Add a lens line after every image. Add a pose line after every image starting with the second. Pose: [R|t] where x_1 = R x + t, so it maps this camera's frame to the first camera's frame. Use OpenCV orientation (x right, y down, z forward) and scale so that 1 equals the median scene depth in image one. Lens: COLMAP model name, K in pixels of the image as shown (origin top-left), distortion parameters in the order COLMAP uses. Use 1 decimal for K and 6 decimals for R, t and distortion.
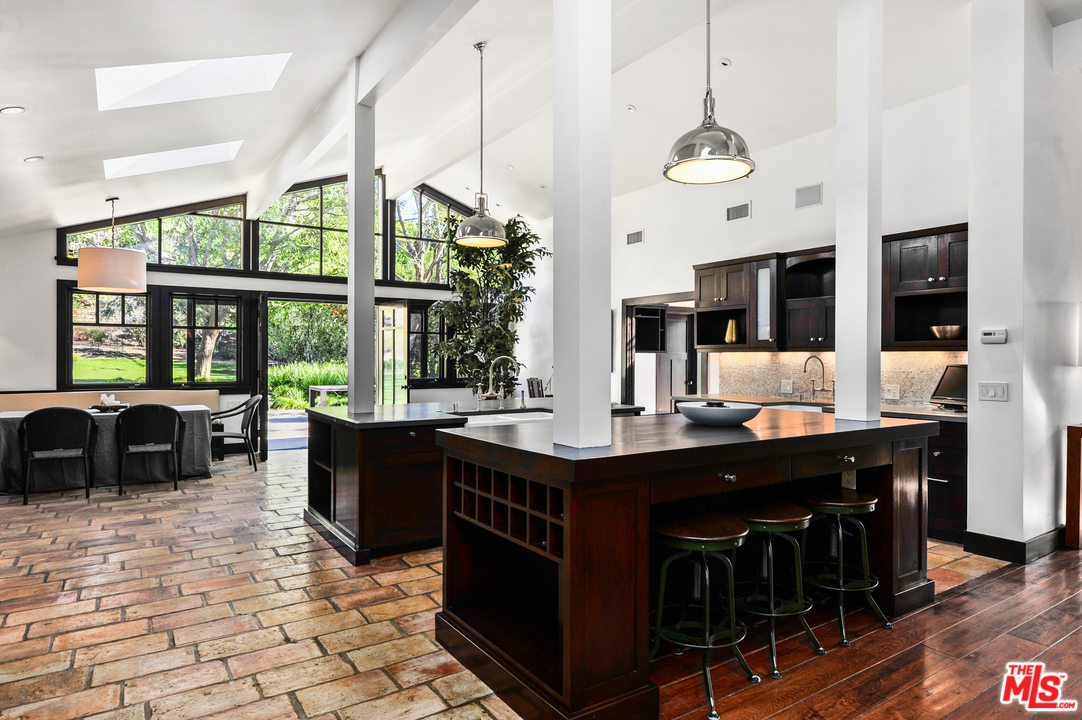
lens RADIAL K [[649.3, 0, 542.1], [0, 649.3, 352.7], [0, 0, 1]] dist [0.006056, -0.002352]
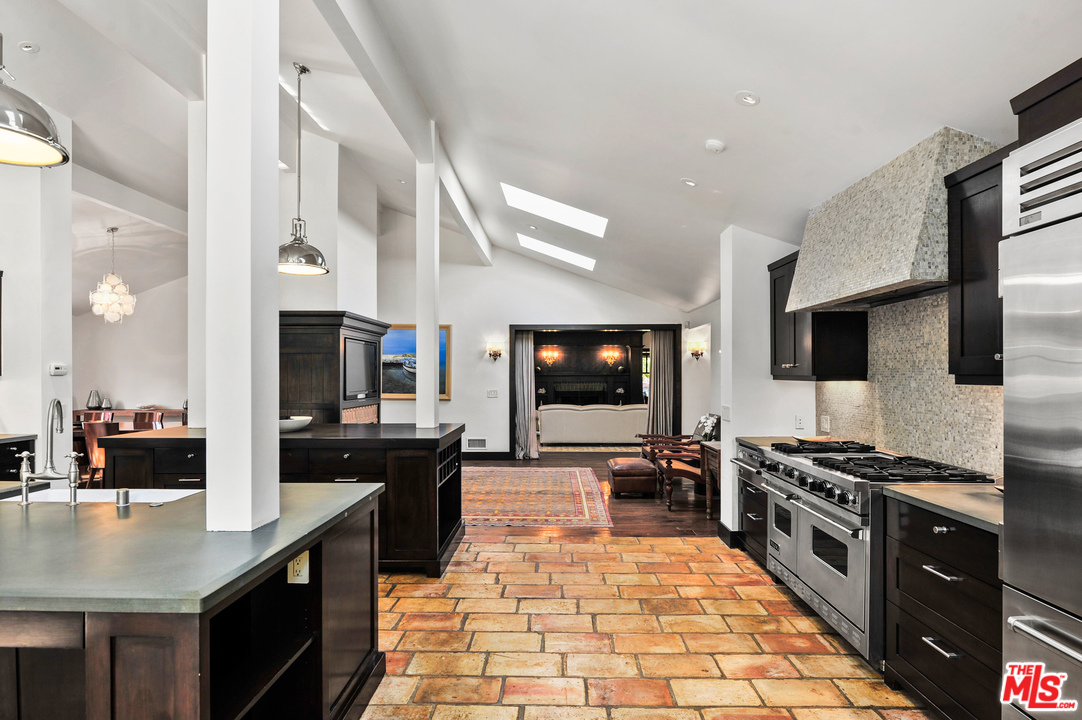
lens RADIAL K [[551.0, 0, 539.1], [0, 551.0, 375.2], [0, 0, 1]] dist [-0.006924, 0.000859]
pose [[-0.820939, -0.003335, 0.571006, -0.517734], [-0.005438, 0.999983, -0.001977, -0.012490], [-0.570990, -0.004728, -0.820943, 0.921428]]
